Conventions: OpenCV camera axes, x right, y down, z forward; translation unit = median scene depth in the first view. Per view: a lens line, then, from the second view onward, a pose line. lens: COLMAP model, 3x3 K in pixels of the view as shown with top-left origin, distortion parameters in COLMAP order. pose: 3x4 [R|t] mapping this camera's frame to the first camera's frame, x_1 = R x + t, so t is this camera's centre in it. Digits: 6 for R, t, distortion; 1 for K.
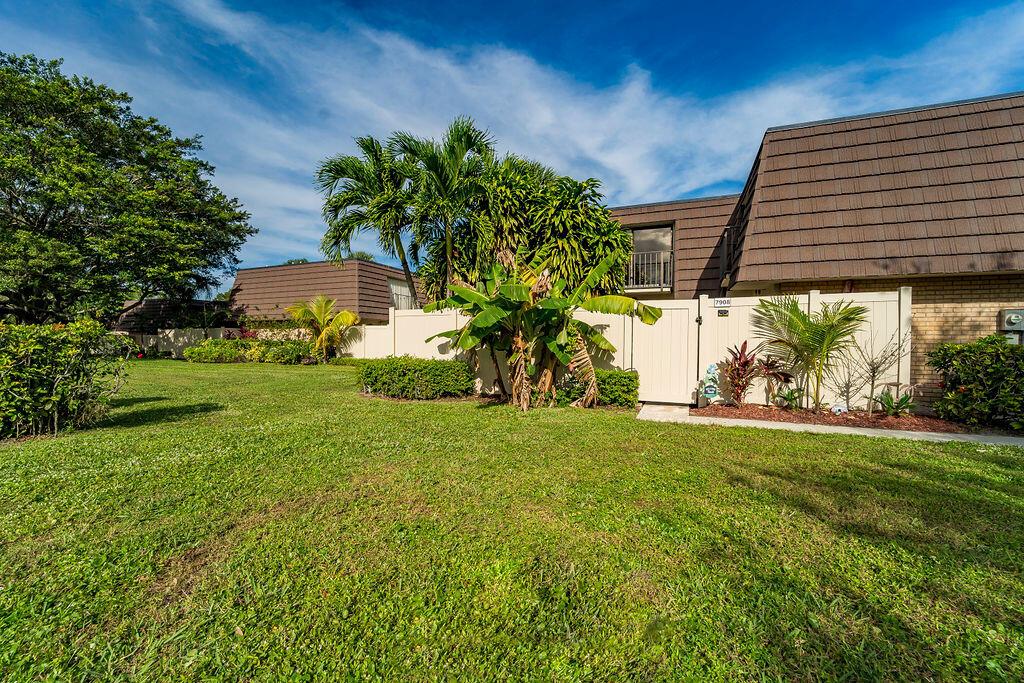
lens RADIAL K [[417.8, 0, 510.6], [0, 417.8, 350.4], [0, 0, 1]] dist [-0.021258, -0.000509]
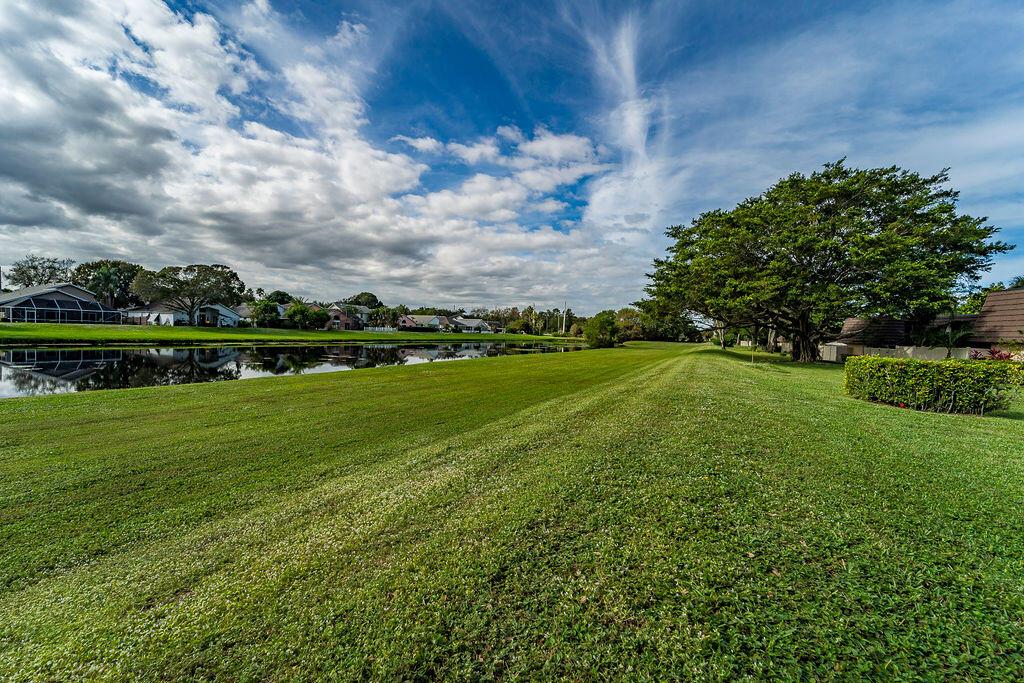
lens RADIAL K [[417.8, 0, 506.1], [0, 417.8, 349.7], [0, 0, 1]] dist [-0.021258, -0.000509]
pose [[0.197461, 0.048459, -0.979112, 0.271377], [-0.064166, 0.997275, 0.036417, -0.031644], [0.978209, 0.055635, 0.200032, -1.058935]]
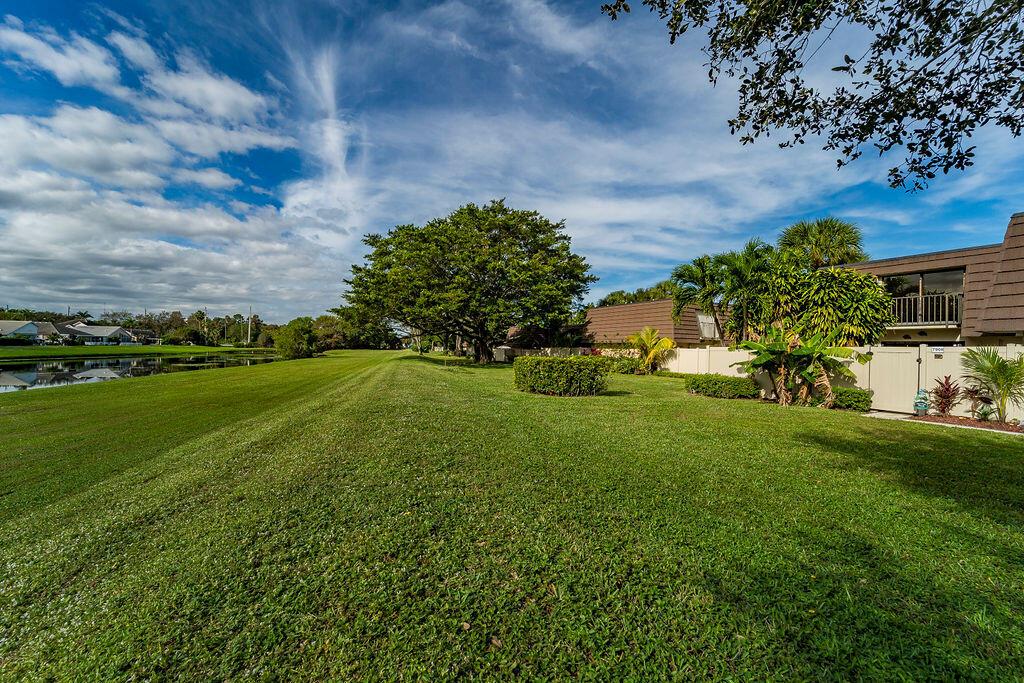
lens RADIAL K [[417.8, 0, 509.6], [0, 417.8, 348.2], [0, 0, 1]] dist [-0.021258, -0.000509]
pose [[0.778157, 0.010858, -0.627975, 0.182882], [-0.030980, 0.999297, -0.021110, -0.032156], [0.627305, 0.035882, 0.777947, -0.986633]]
